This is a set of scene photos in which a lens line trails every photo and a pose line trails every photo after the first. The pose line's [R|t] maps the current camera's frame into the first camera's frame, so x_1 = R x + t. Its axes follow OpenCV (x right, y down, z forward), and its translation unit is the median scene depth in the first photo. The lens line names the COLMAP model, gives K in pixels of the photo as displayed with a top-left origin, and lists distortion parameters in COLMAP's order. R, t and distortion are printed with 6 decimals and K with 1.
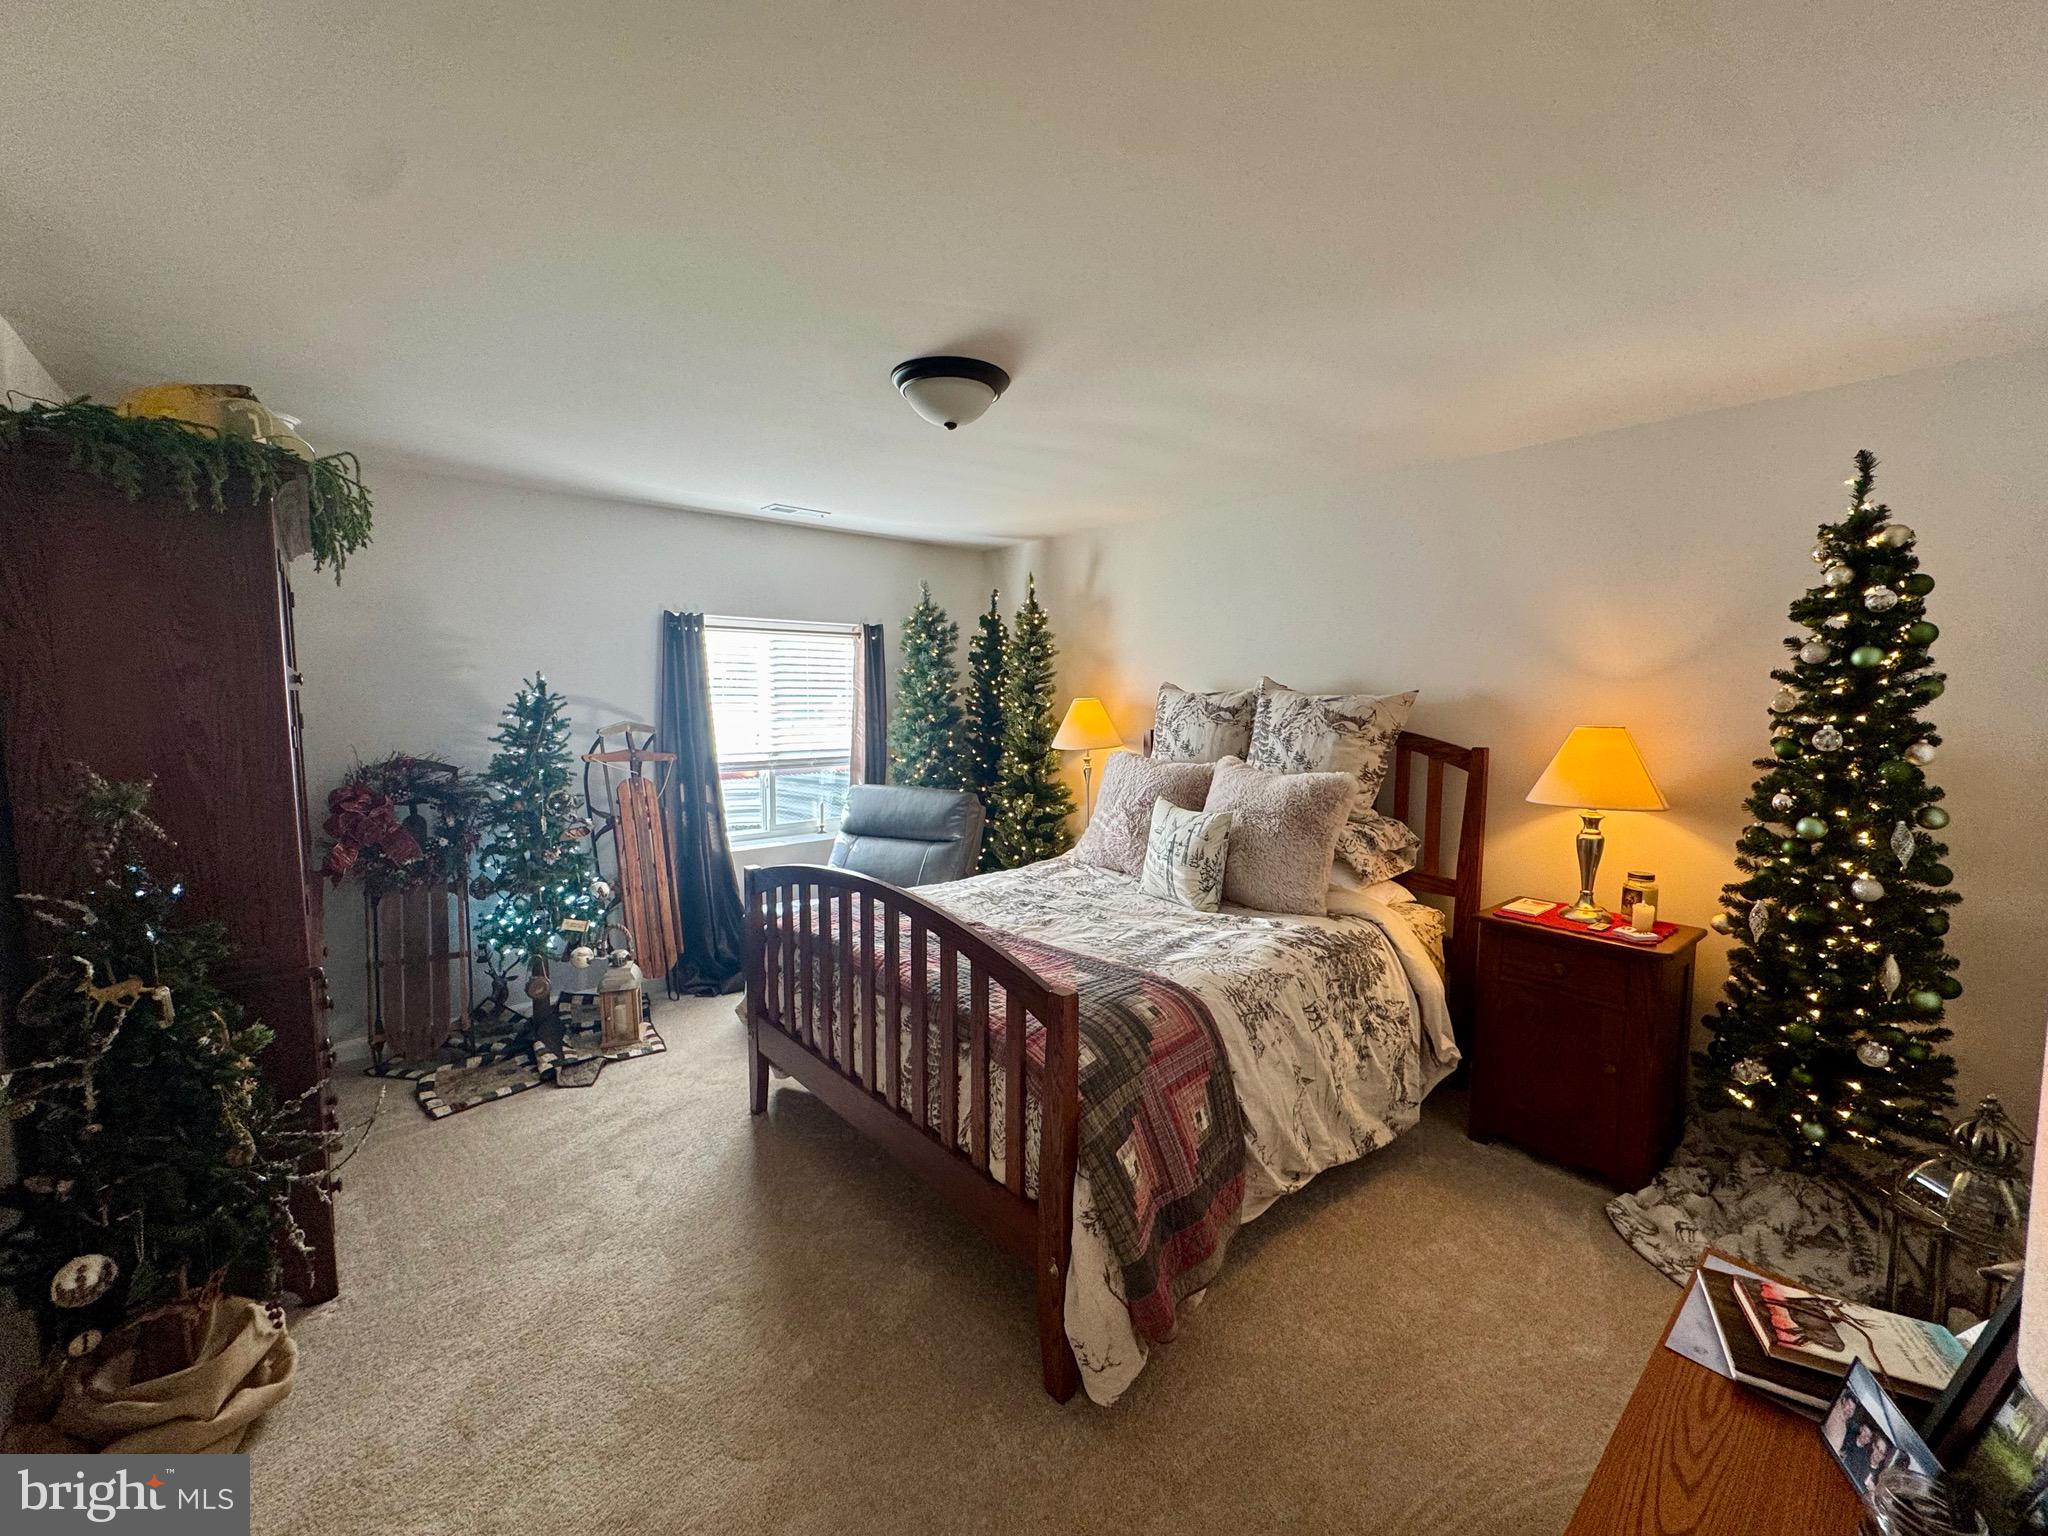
lens RADIAL K [[826.5, 0, 1021.0], [0, 826.5, 765.0], [0, 0, 1]] dist [-0.001807, 0.000365]
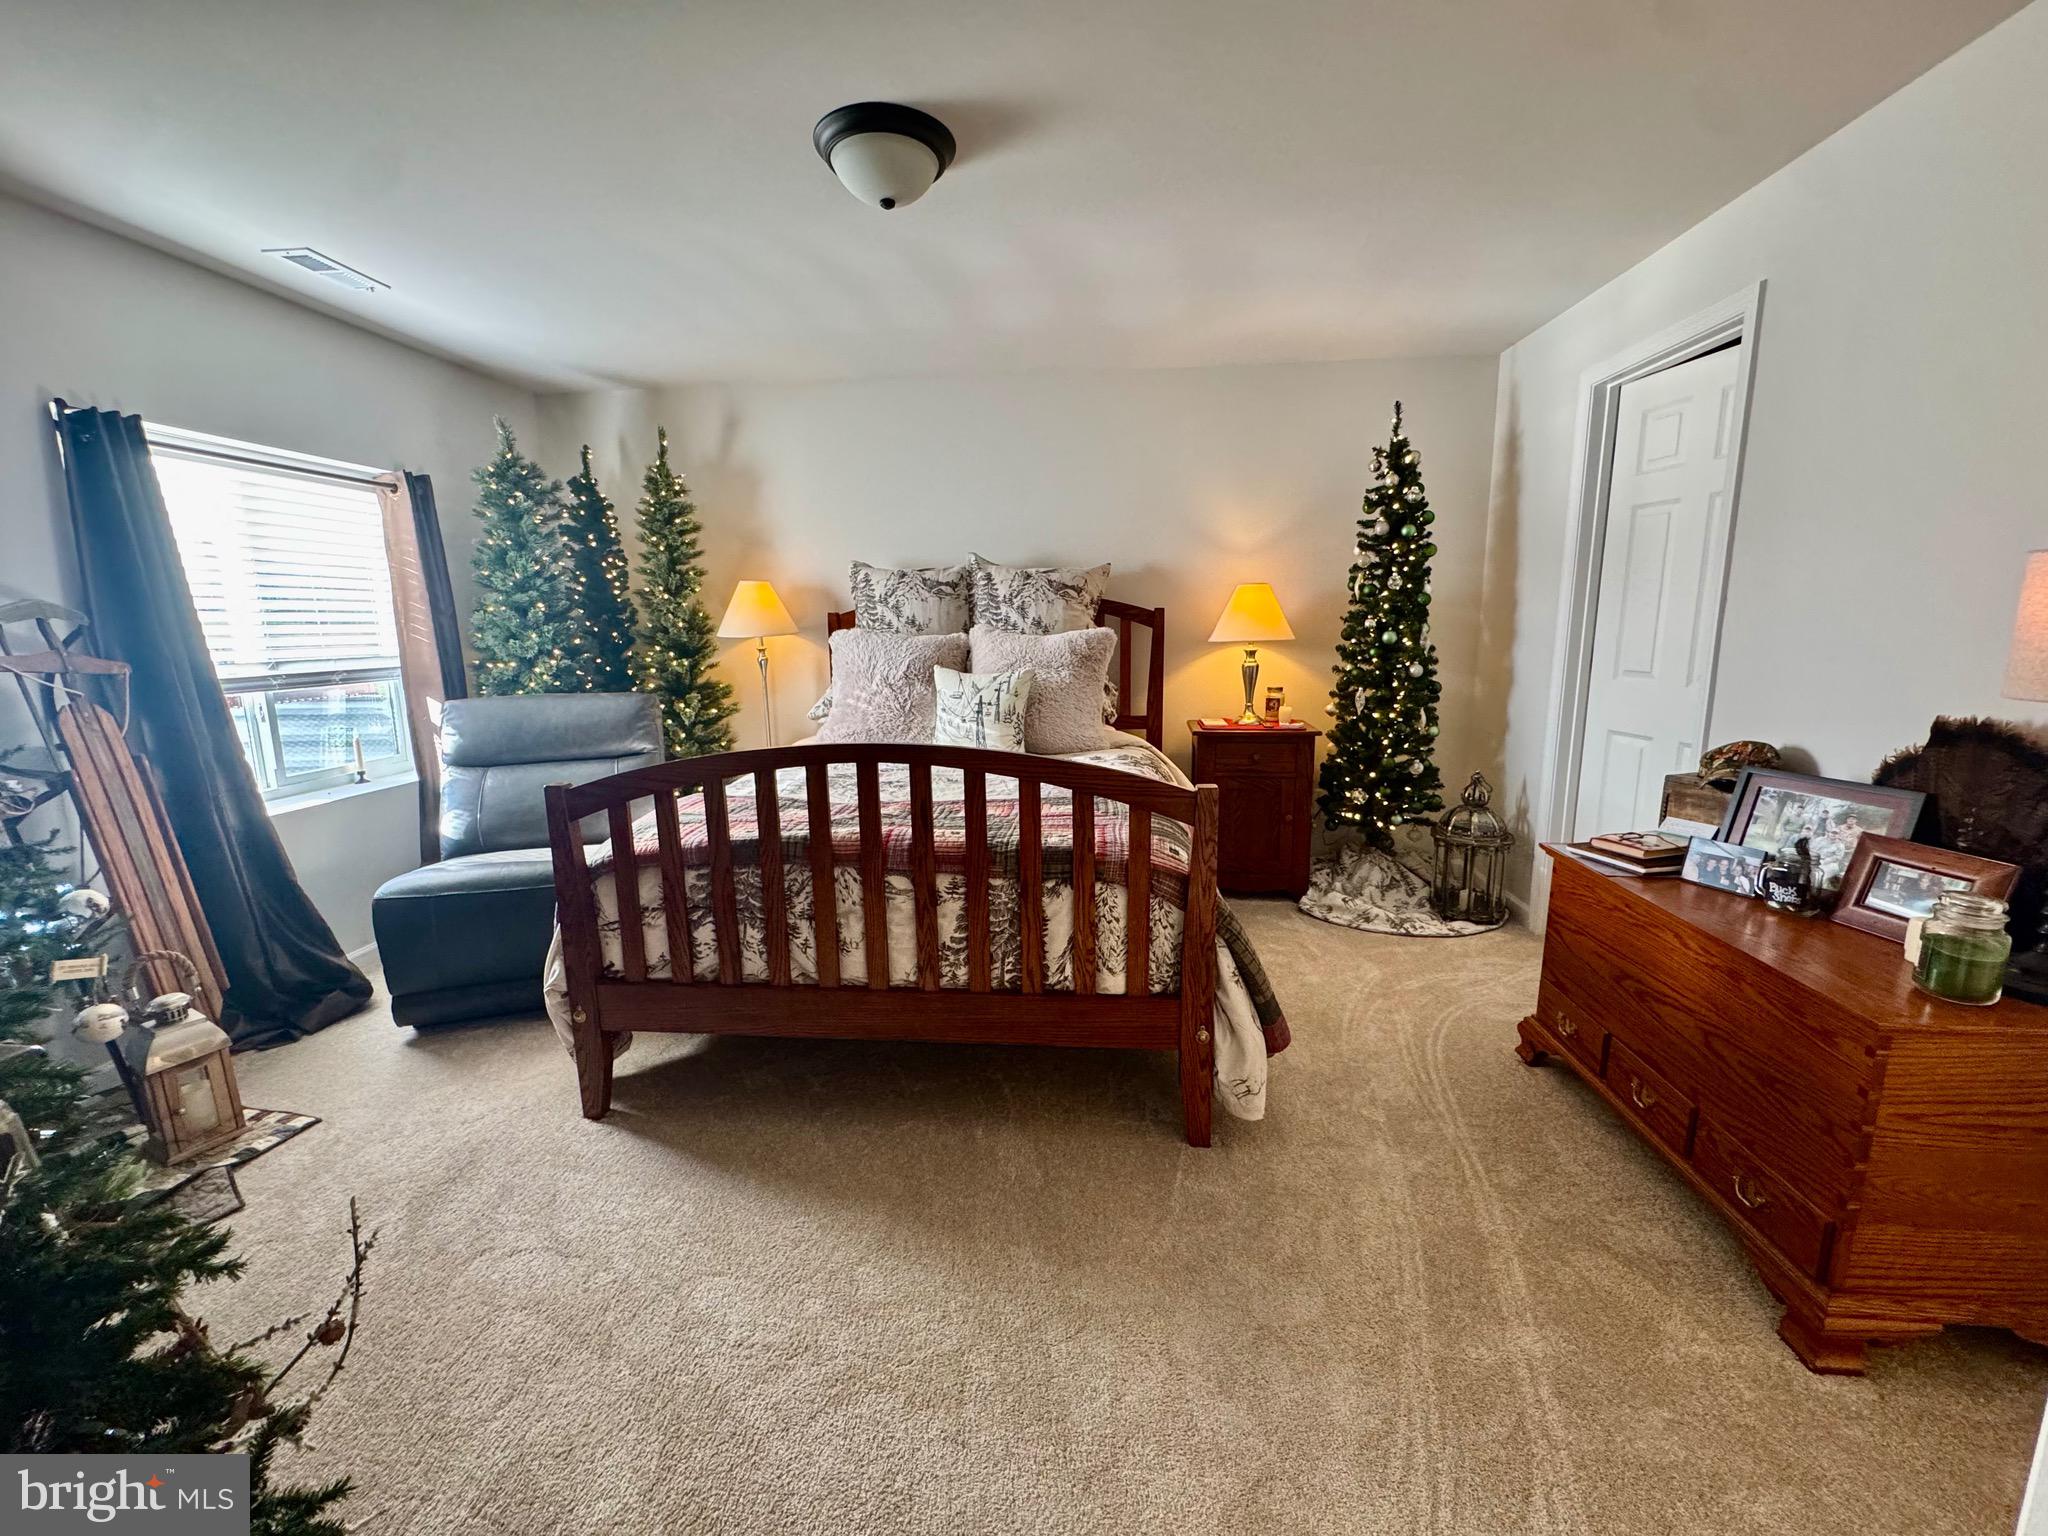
lens RADIAL K [[826.5, 0, 1022.6], [0, 826.5, 767.9], [0, 0, 1]] dist [-0.001807, 0.000365]
pose [[0.723492, -0.138428, 0.676312, -0.489397], [0.081768, 0.989976, 0.115156, 0.058511], [-0.685473, -0.028013, 0.727559, 0.209903]]
